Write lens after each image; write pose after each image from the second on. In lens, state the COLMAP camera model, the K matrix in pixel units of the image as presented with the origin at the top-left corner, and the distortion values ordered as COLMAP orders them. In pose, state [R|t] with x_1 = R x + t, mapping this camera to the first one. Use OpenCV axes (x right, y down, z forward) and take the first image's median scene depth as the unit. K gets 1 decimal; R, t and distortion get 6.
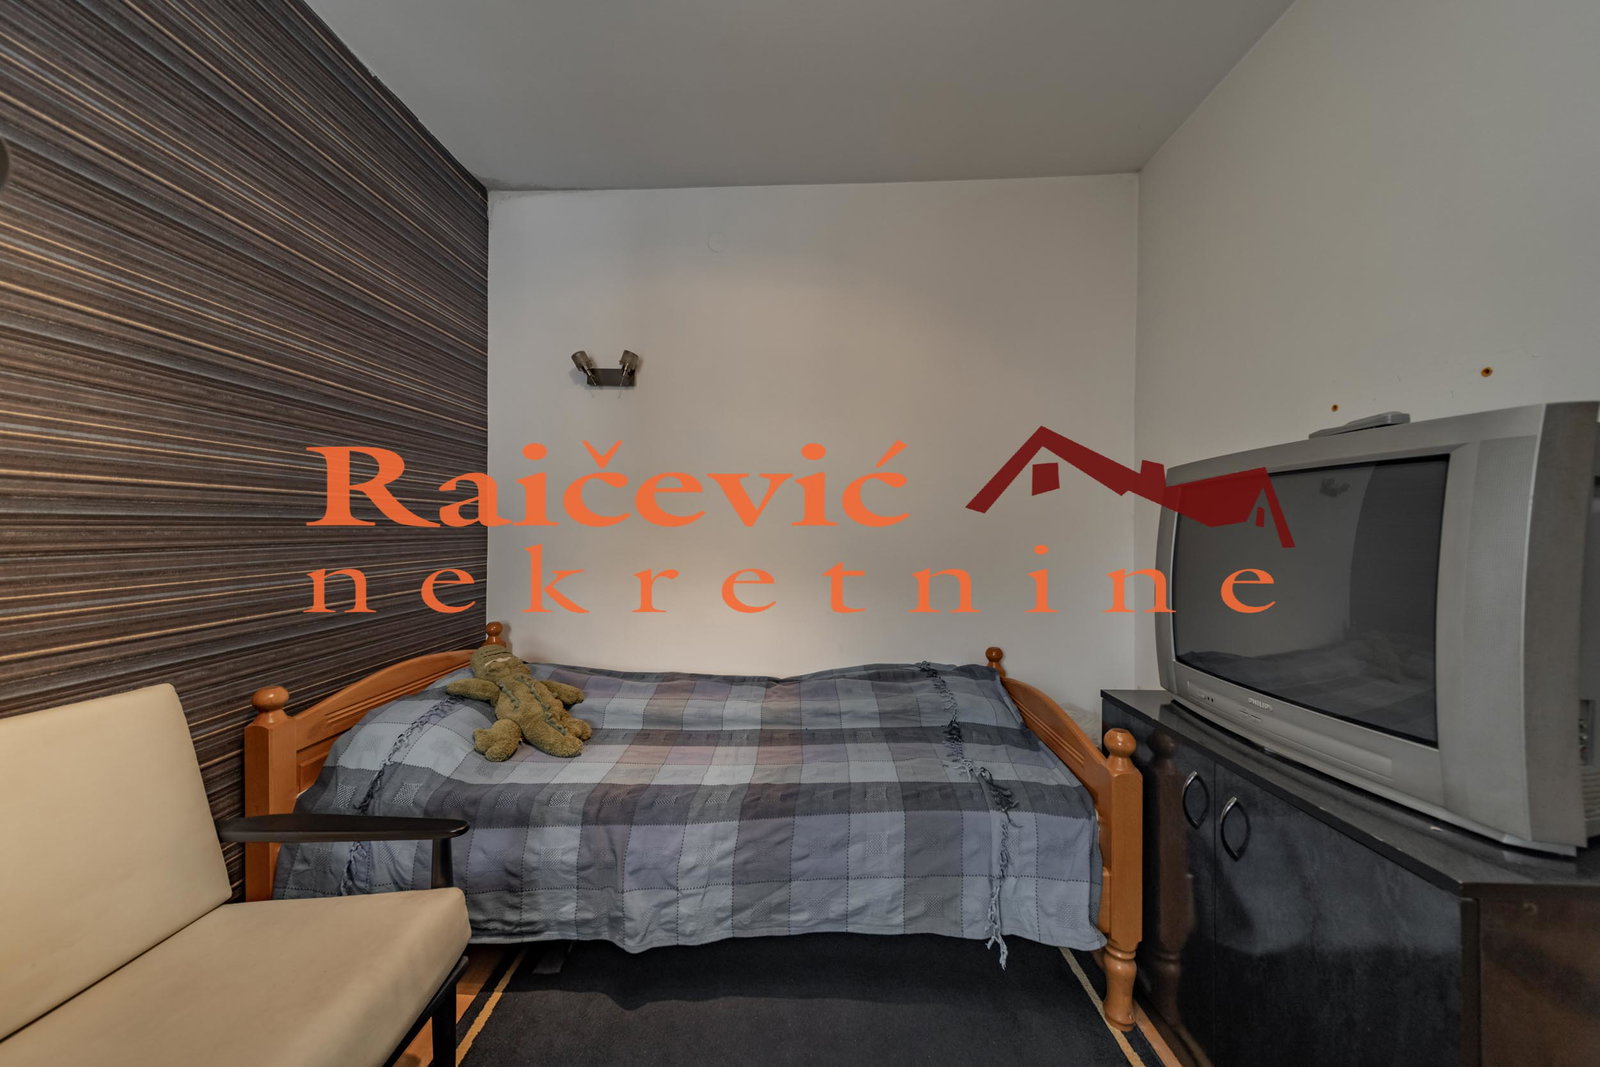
lens RADIAL K [[544.4, 0, 839.4], [0, 544.4, 536.2], [0, 0, 1]] dist [0.006508, 0.000019]
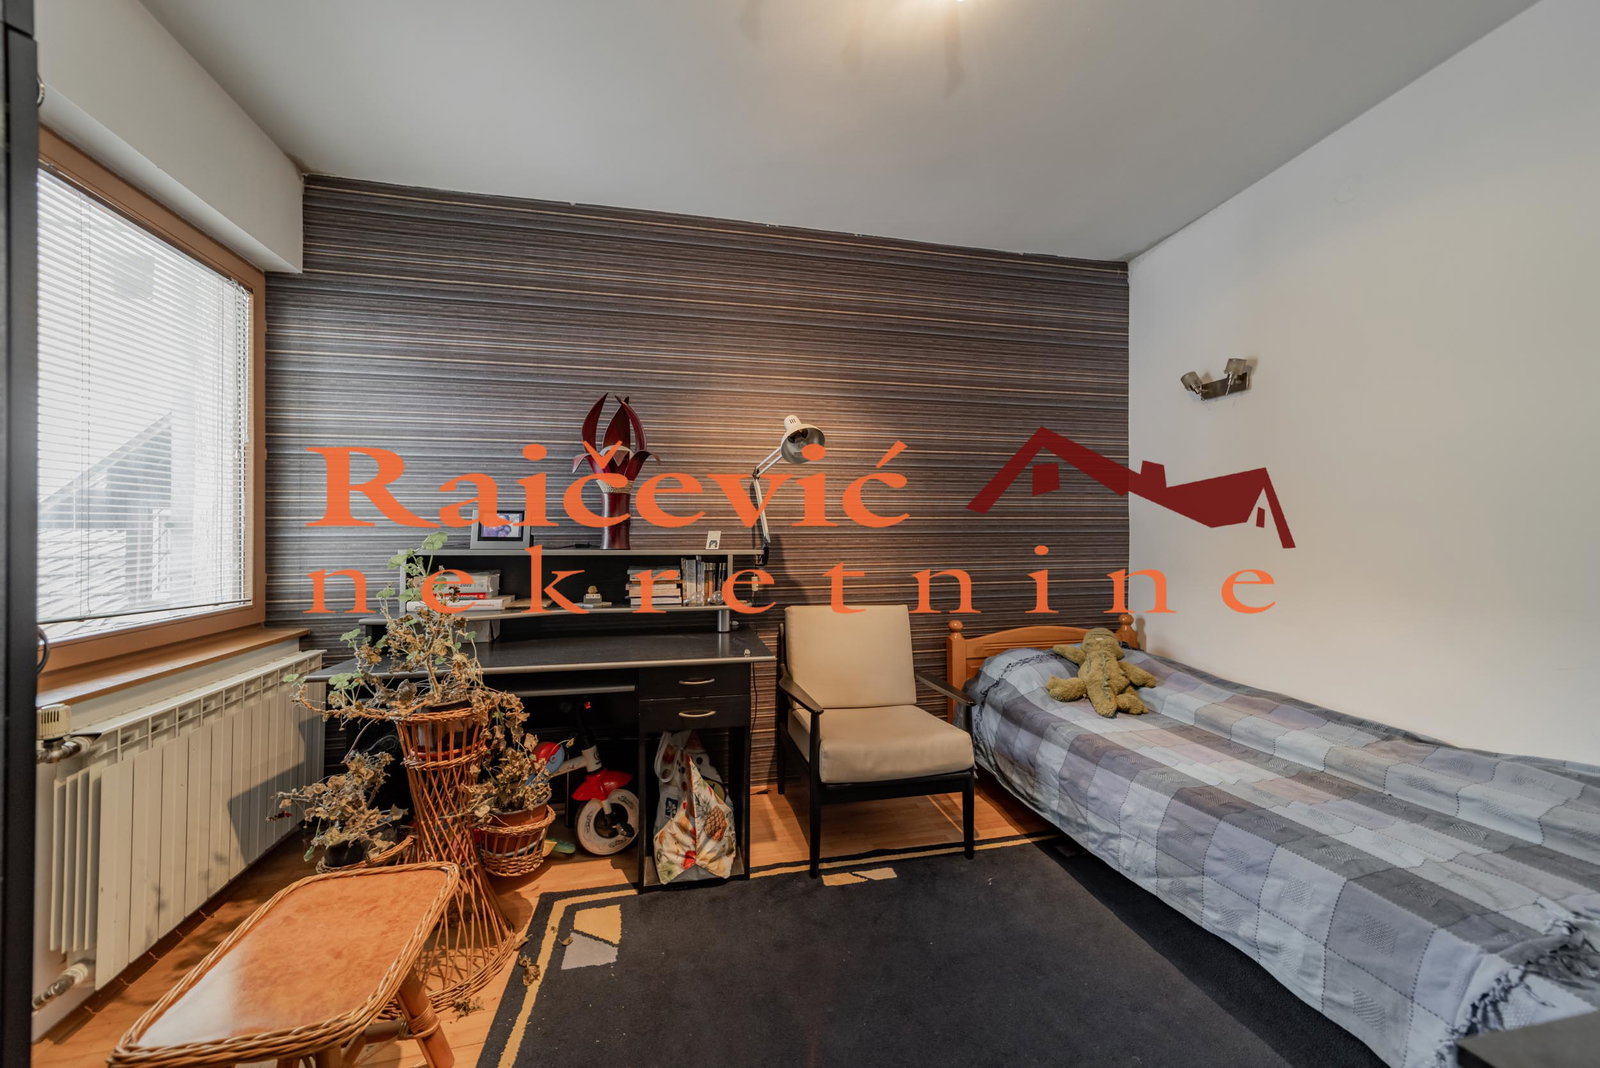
lens RADIAL K [[555.5, 0, 799.4], [0, 555.5, 532.8], [0, 0, 1]] dist [0.002560, 0.000397]
pose [[0.237496, -0.018813, -0.971206, 0.726929], [-0.010686, 0.999701, -0.021978, 0.016235], [0.971330, 0.015598, 0.237225, -0.001769]]
